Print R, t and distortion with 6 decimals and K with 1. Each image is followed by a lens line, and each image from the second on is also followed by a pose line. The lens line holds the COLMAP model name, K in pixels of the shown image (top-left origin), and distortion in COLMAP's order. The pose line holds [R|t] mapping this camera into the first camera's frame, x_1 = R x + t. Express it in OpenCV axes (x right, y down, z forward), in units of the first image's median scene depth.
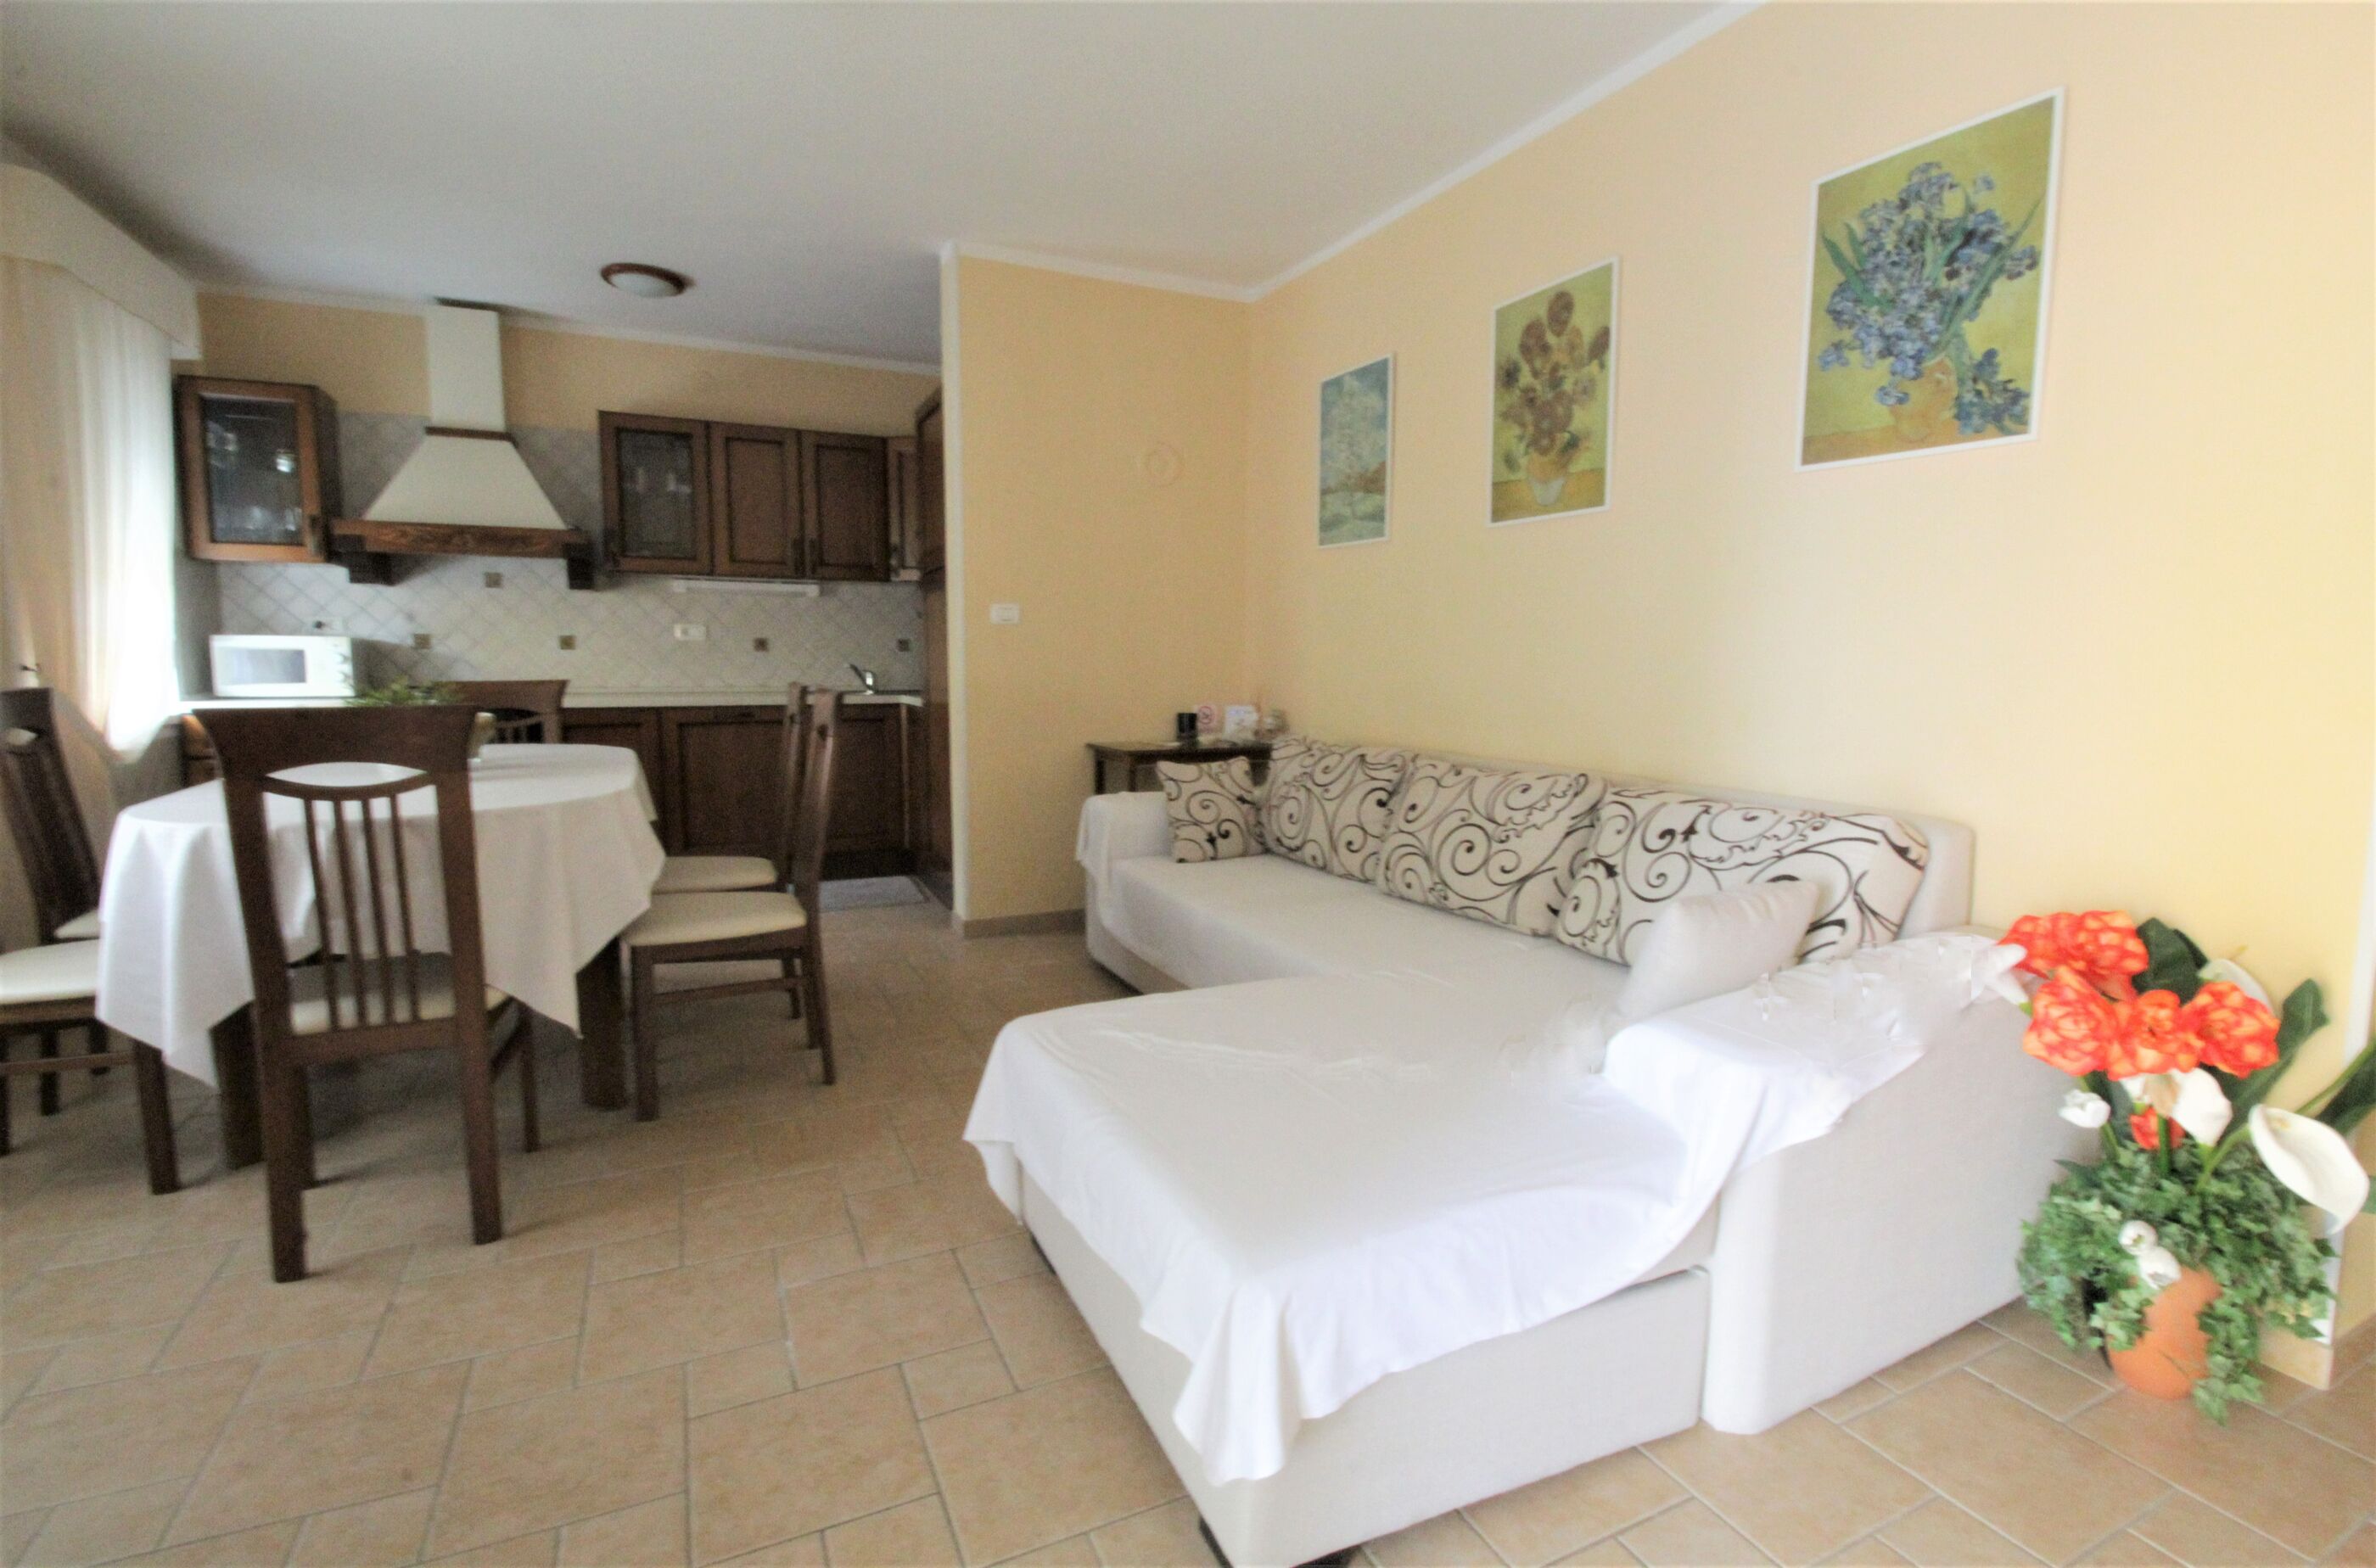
lens RADIAL K [[1193.3, 0, 1262.2], [0, 1193.3, 787.2], [0, 0, 1]] dist [0.001198, -0.017741]
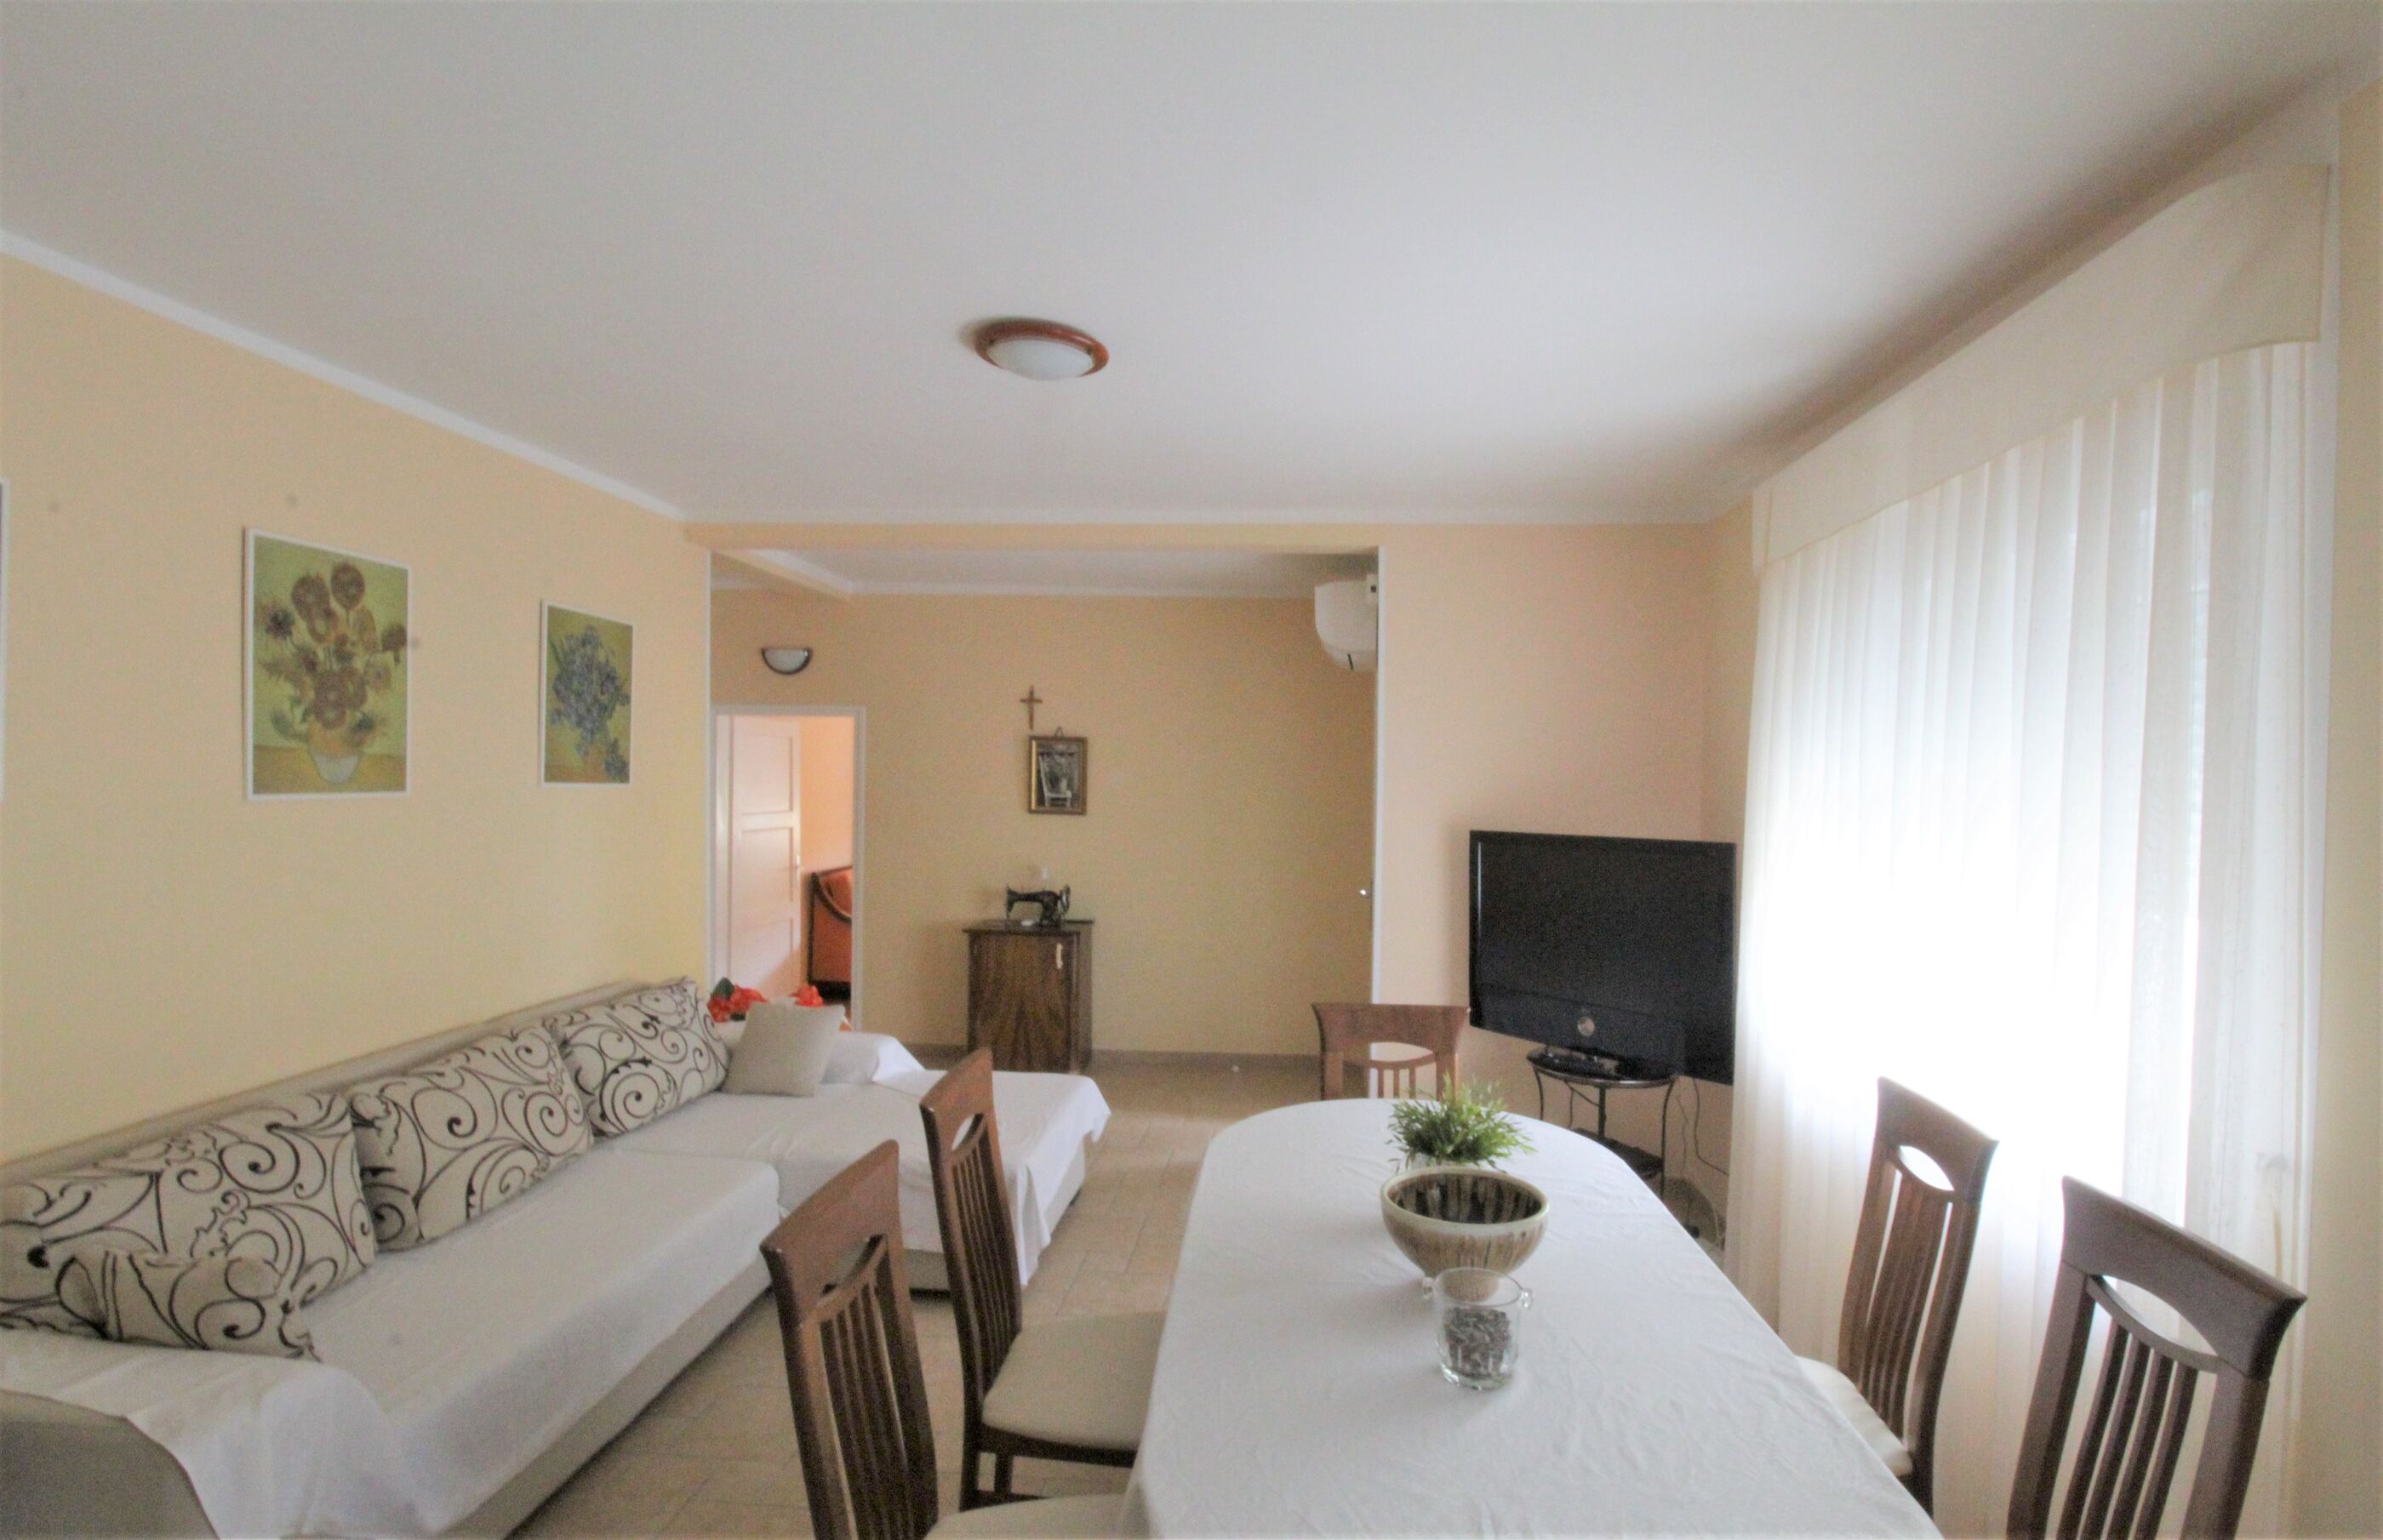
lens RADIAL K [[1106.0, 0, 1191.5], [0, 1106.0, 770.0], [0, 0, 1]] dist [0.000281, 0.000061]
pose [[-0.843726, -0.021749, 0.536333, -0.587999], [0.029962, 0.995713, 0.087512, -0.227644], [-0.535937, 0.089906, -0.839457, 1.029609]]
